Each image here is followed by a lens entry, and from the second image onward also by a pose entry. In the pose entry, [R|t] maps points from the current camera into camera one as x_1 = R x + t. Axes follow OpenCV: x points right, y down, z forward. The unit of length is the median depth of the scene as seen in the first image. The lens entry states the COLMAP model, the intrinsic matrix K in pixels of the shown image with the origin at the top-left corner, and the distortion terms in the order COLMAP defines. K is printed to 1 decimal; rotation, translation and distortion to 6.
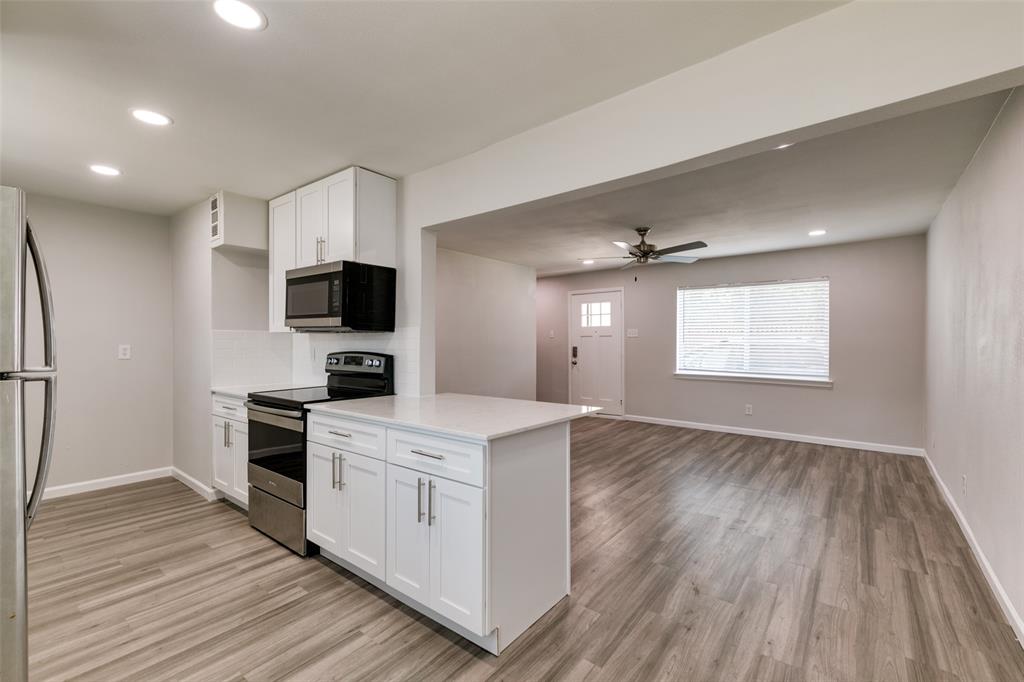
lens RADIAL K [[456.4, 0, 512.0], [0, 456.4, 341.0], [0, 0, 1]] dist [0.024730, -0.000303]
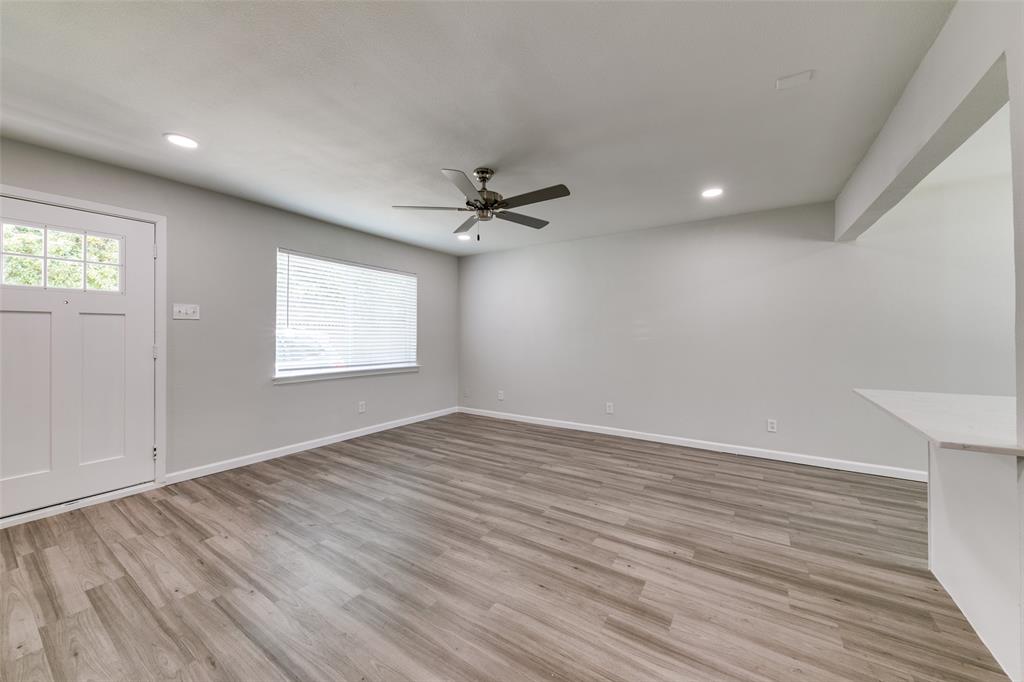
lens RADIAL K [[377.2, 0, 510.5], [0, 377.2, 334.9], [0, 0, 1]] dist [-0.000240, -0.000066]
pose [[-0.108535, 0.001826, 0.994091, -0.263003], [-0.002057, 0.999996, -0.002062, 0.012329], [-0.994091, -0.002269, -0.108530, 0.871626]]
